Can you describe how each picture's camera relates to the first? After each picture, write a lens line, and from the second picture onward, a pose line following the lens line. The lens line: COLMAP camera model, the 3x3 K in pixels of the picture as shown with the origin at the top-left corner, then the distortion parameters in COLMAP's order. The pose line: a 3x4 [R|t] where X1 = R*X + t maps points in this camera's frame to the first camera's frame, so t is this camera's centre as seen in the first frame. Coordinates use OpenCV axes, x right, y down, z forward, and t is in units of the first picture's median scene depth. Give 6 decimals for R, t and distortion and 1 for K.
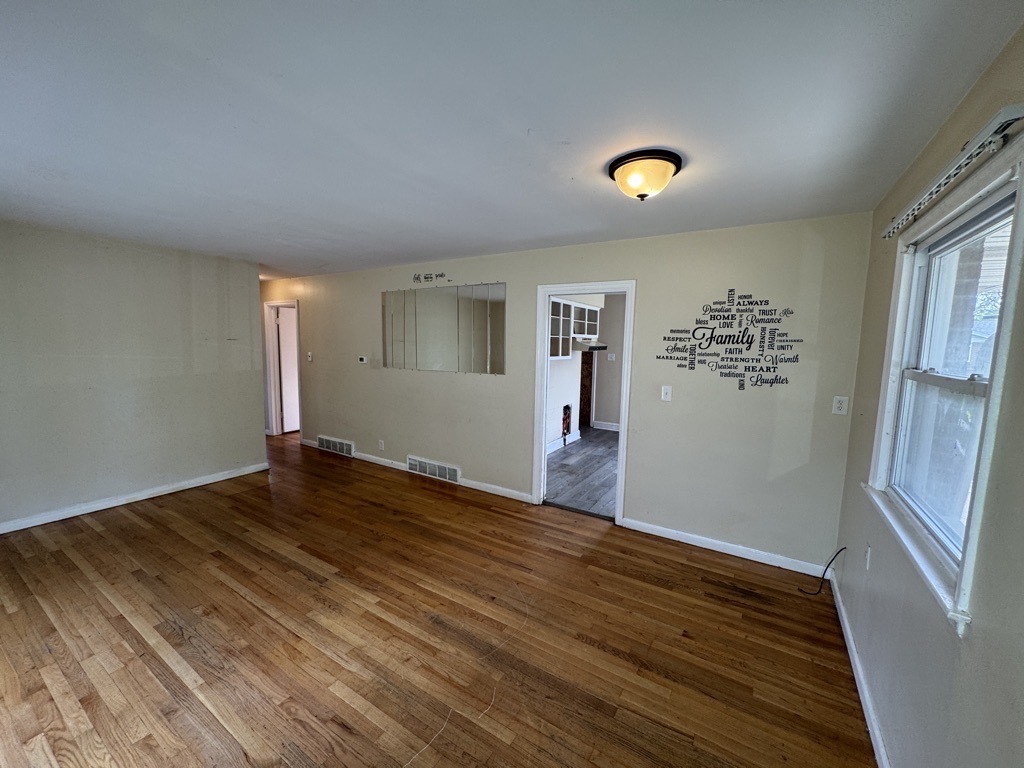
lens RADIAL K [[409.3, 0, 513.4], [0, 409.3, 385.6], [0, 0, 1]] dist [-0.001476, 0.000376]
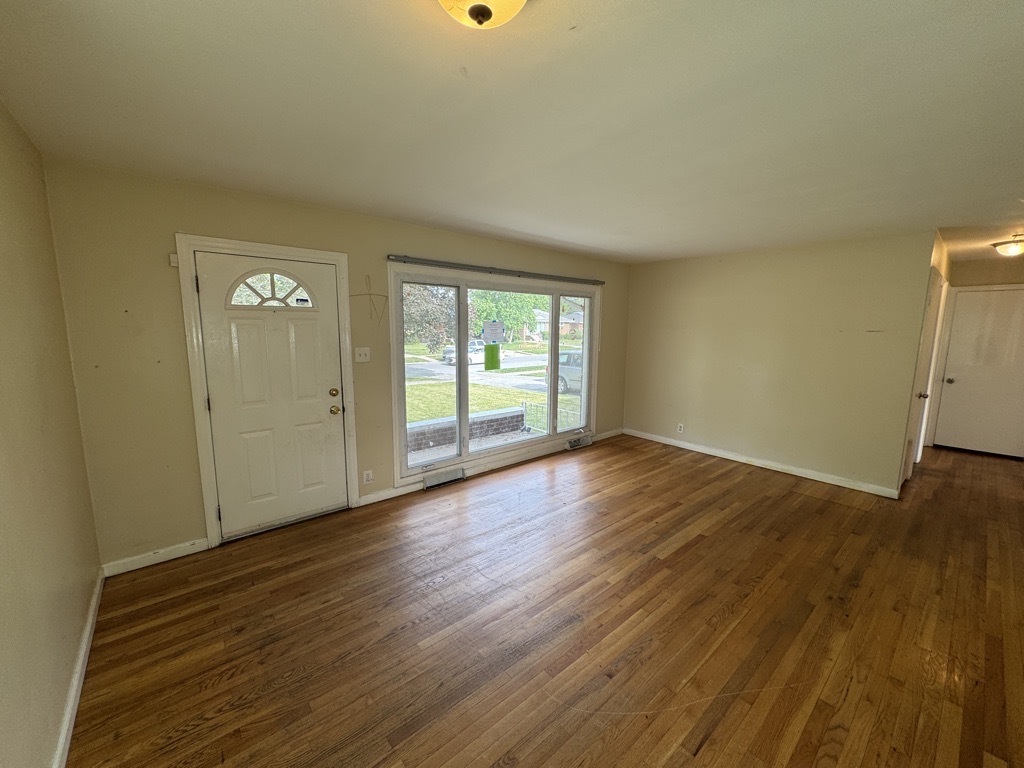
lens RADIAL K [[409.3, 0, 507.7], [0, 409.3, 382.3], [0, 0, 1]] dist [-0.001476, 0.000376]
pose [[-0.313389, 0.104563, -0.943851, 0.495690], [-0.117093, 0.982080, 0.147677, -0.060157], [0.942378, 0.156798, -0.295530, 0.747317]]
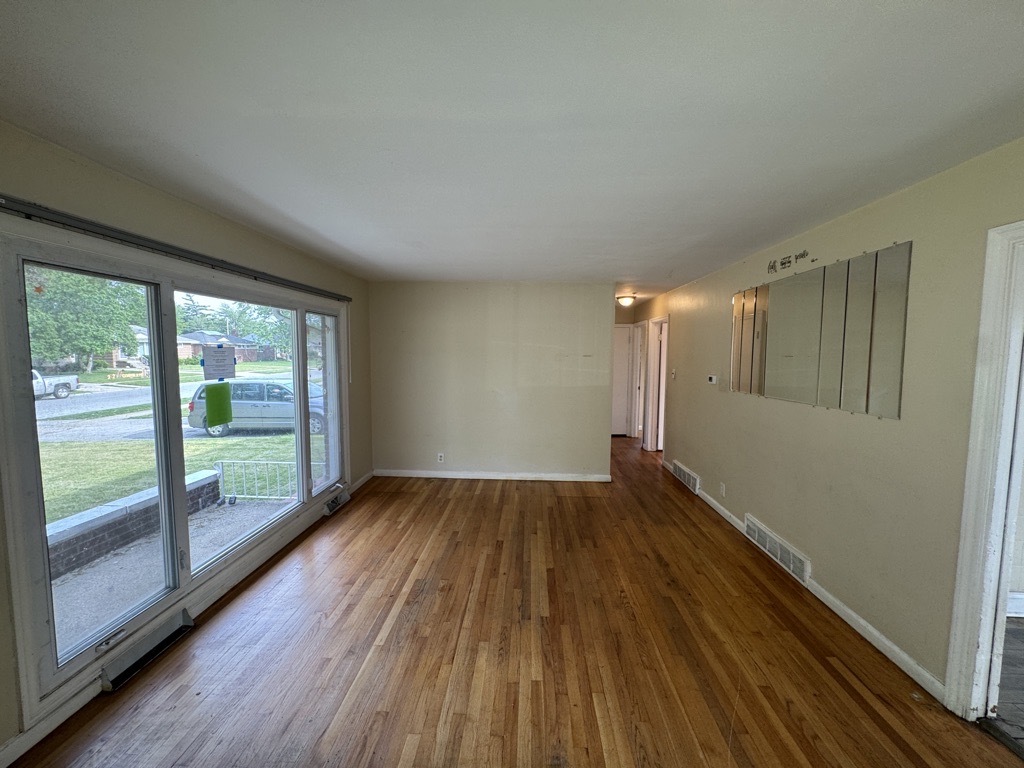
lens RADIAL K [[409.3, 0, 510.3], [0, 409.3, 382.4], [0, 0, 1]] dist [-0.001476, 0.000376]
pose [[0.483669, 0.048764, -0.873892, 0.237868], [-0.091225, 0.995817, 0.005077, -0.038572], [0.870484, 0.077265, 0.486094, 0.396024]]
